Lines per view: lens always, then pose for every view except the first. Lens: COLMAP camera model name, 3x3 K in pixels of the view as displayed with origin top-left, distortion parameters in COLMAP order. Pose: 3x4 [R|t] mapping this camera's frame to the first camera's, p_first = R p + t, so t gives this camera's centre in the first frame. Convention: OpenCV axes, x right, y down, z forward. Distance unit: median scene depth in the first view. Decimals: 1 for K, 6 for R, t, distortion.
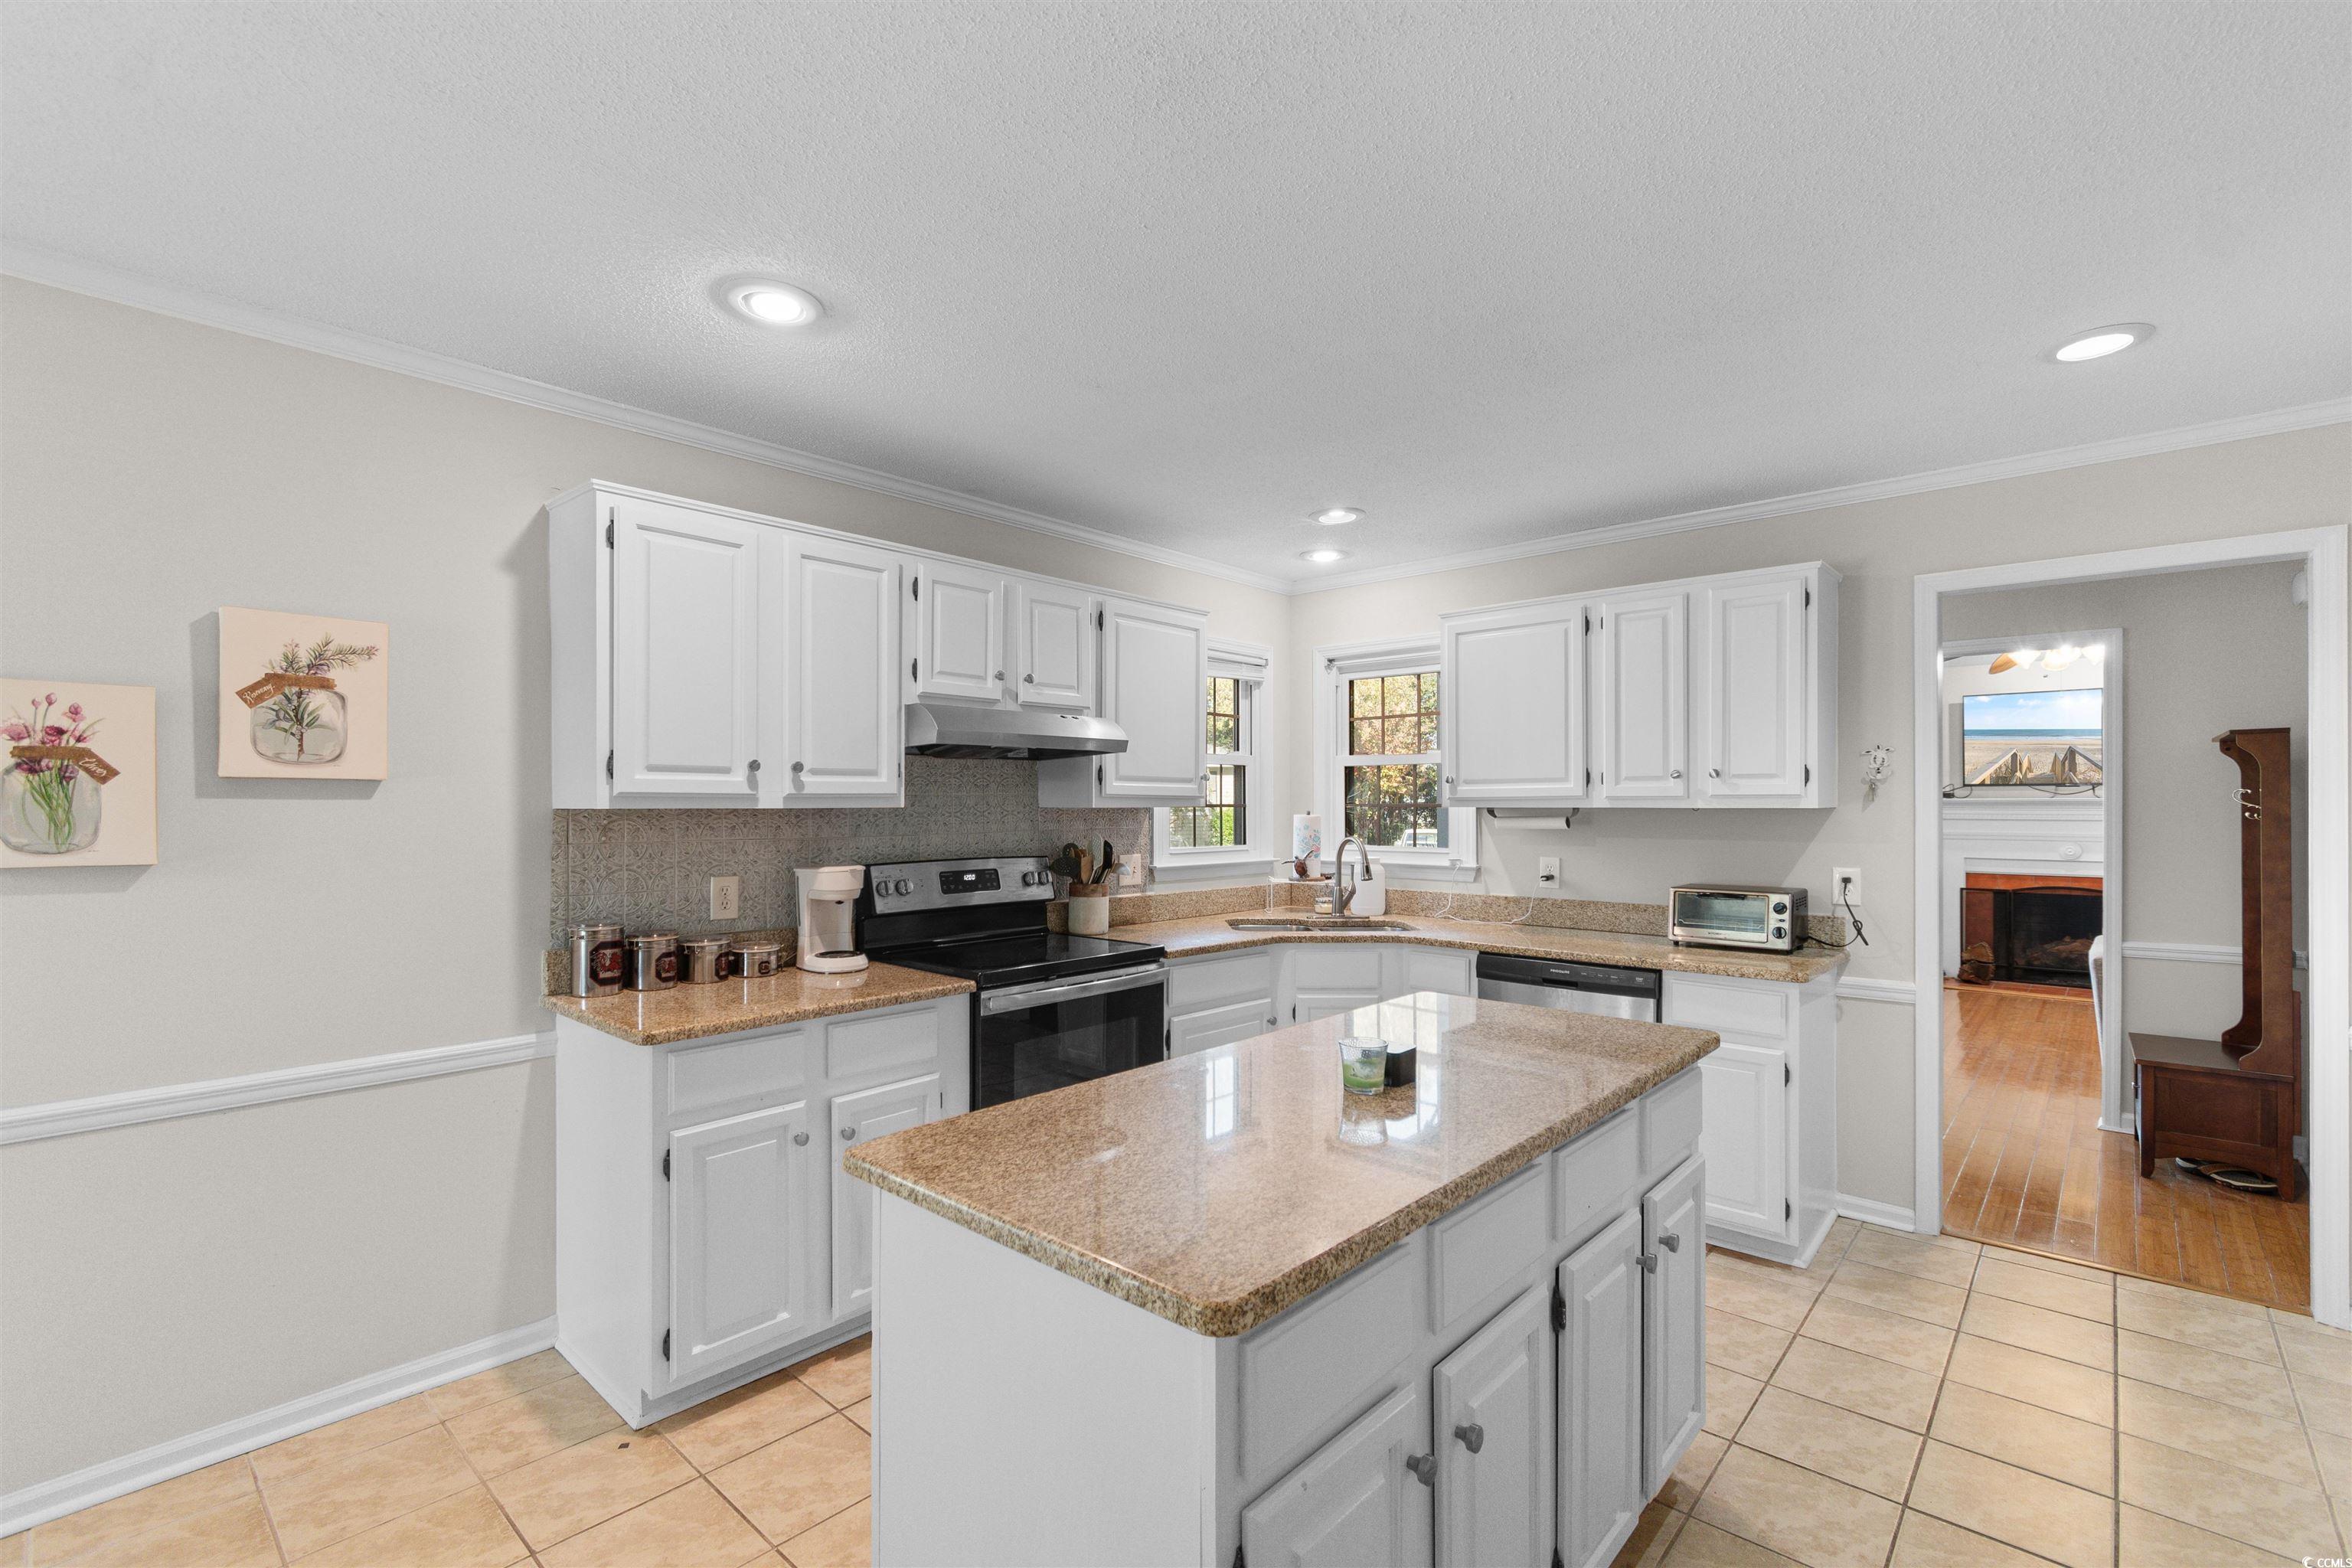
lens RADIAL K [[1045.5, 0, 1172.6], [0, 1045.5, 809.6], [0, 0, 1]] dist [0.001896, -0.000078]
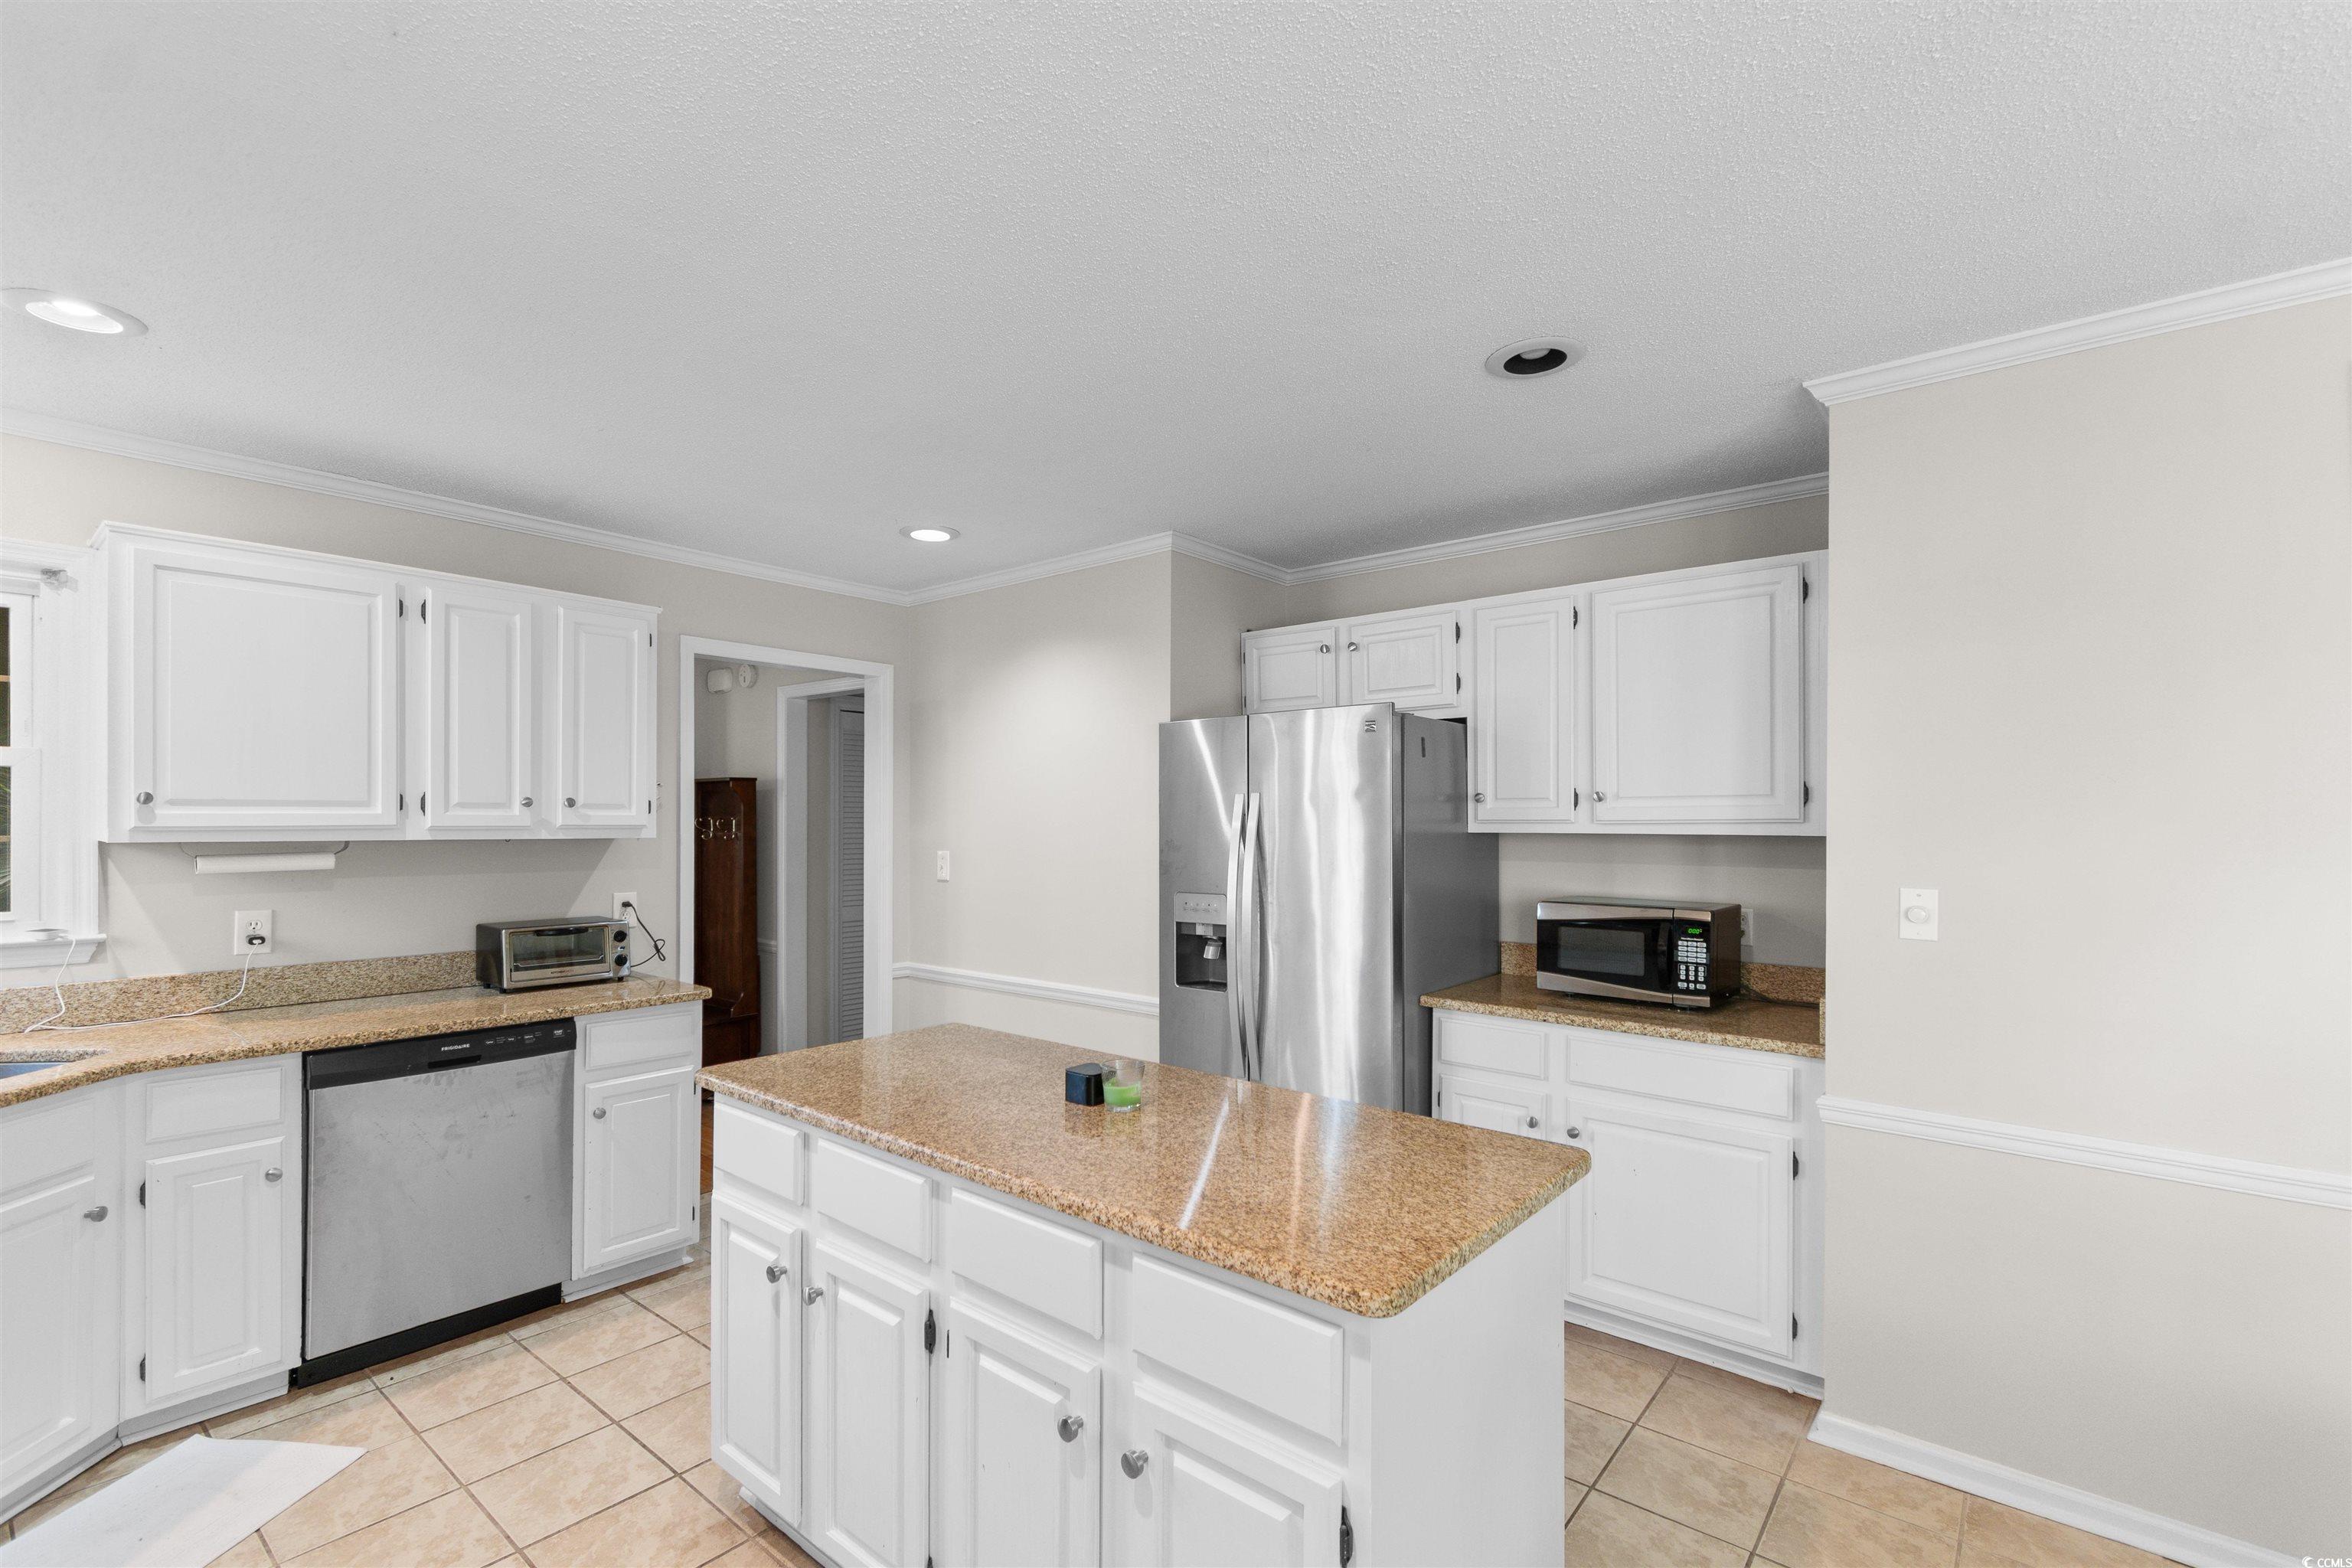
lens RADIAL K [[1045.5, 0, 1172.6], [0, 1045.5, 809.6], [0, 0, 1]] dist [0.001896, -0.000078]
pose [[-0.044341, 0.011281, 0.998953, -0.661170], [0.002623, 0.999934, -0.011176, -0.022743], [-0.999013, 0.002125, -0.044367, 0.715953]]
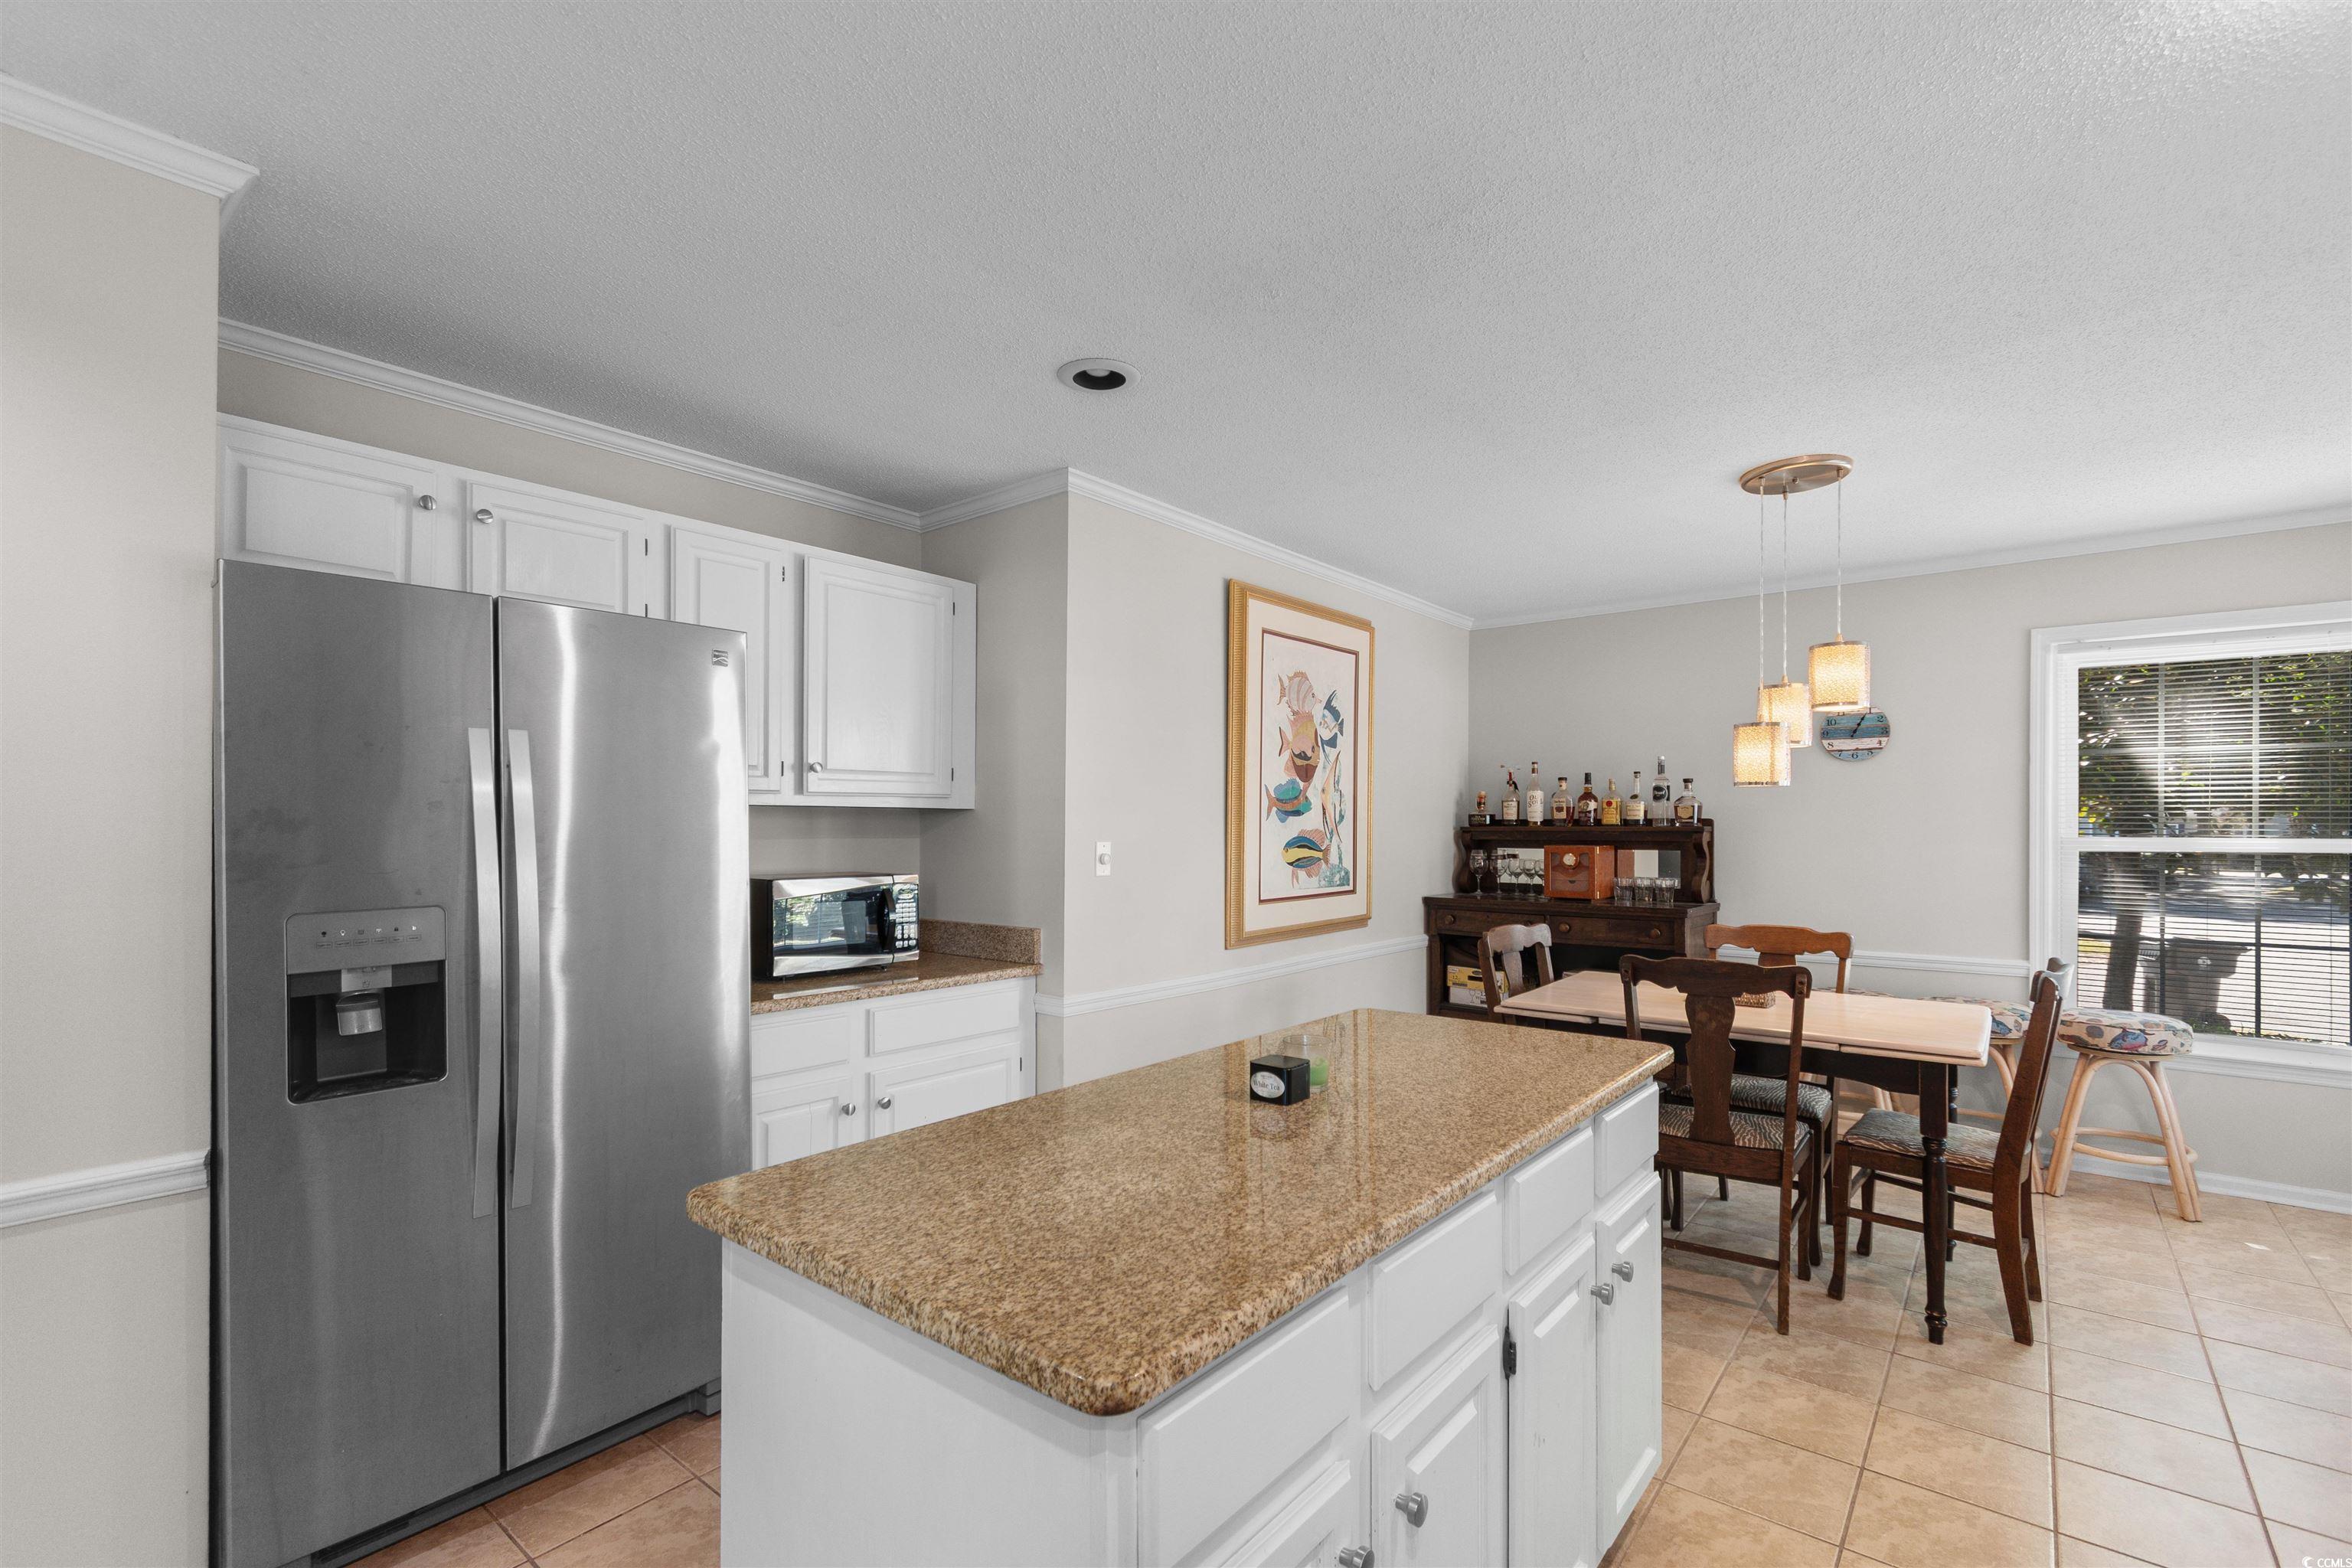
lens RADIAL K [[1045.5, 0, 1172.6], [0, 1045.5, 809.6], [0, 0, 1]] dist [0.001896, -0.000078]
pose [[-0.998586, -0.000877, -0.053157, 0.271347], [-0.000266, 0.999934, -0.011508, 0.014489], [0.053164, -0.011478, -0.998520, 1.428451]]
